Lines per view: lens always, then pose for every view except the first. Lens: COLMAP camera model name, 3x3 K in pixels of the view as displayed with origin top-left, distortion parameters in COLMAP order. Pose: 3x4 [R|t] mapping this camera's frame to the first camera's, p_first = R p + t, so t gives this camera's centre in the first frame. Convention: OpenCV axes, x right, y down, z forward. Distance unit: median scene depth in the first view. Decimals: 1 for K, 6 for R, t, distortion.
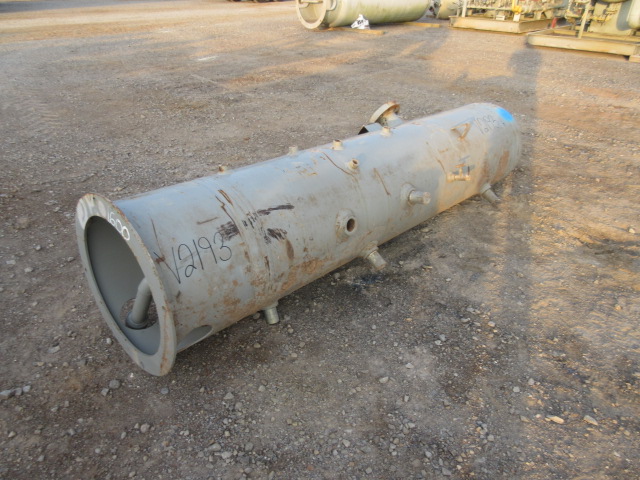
lens RADIAL K [[478.1, 0, 320.0], [0, 478.1, 240.0], [0, 0, 1]] dist [-0.002056, -0.007050]
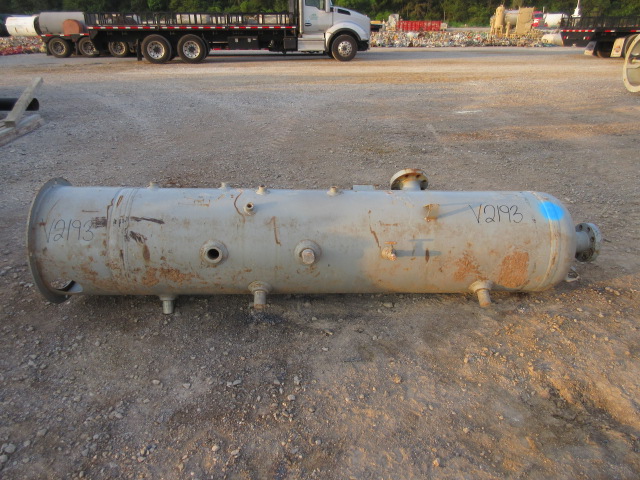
lens RADIAL K [[478.1, 0, 320.0], [0, 478.1, 240.0], [0, 0, 1]] dist [-0.002056, -0.007050]
pose [[0.735996, 0.267194, -0.622026, 1.023375], [-0.322104, 0.946364, 0.025393, -0.186903], [0.595448, 0.181668, 0.782584, 0.252738]]
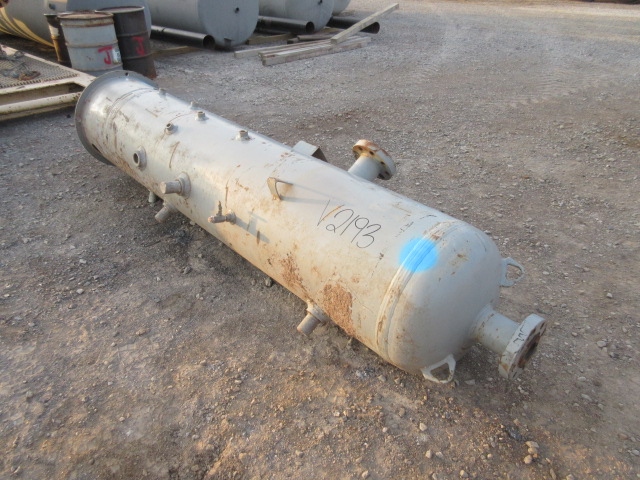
lens RADIAL K [[478.1, 0, 320.0], [0, 478.1, 240.0], [0, 0, 1]] dist [-0.002056, -0.007050]
pose [[-0.057559, 0.499241, -0.864549, 1.348802], [-0.485862, 0.742504, 0.461113, -0.753056], [0.872138, 0.446593, 0.199824, 1.349917]]
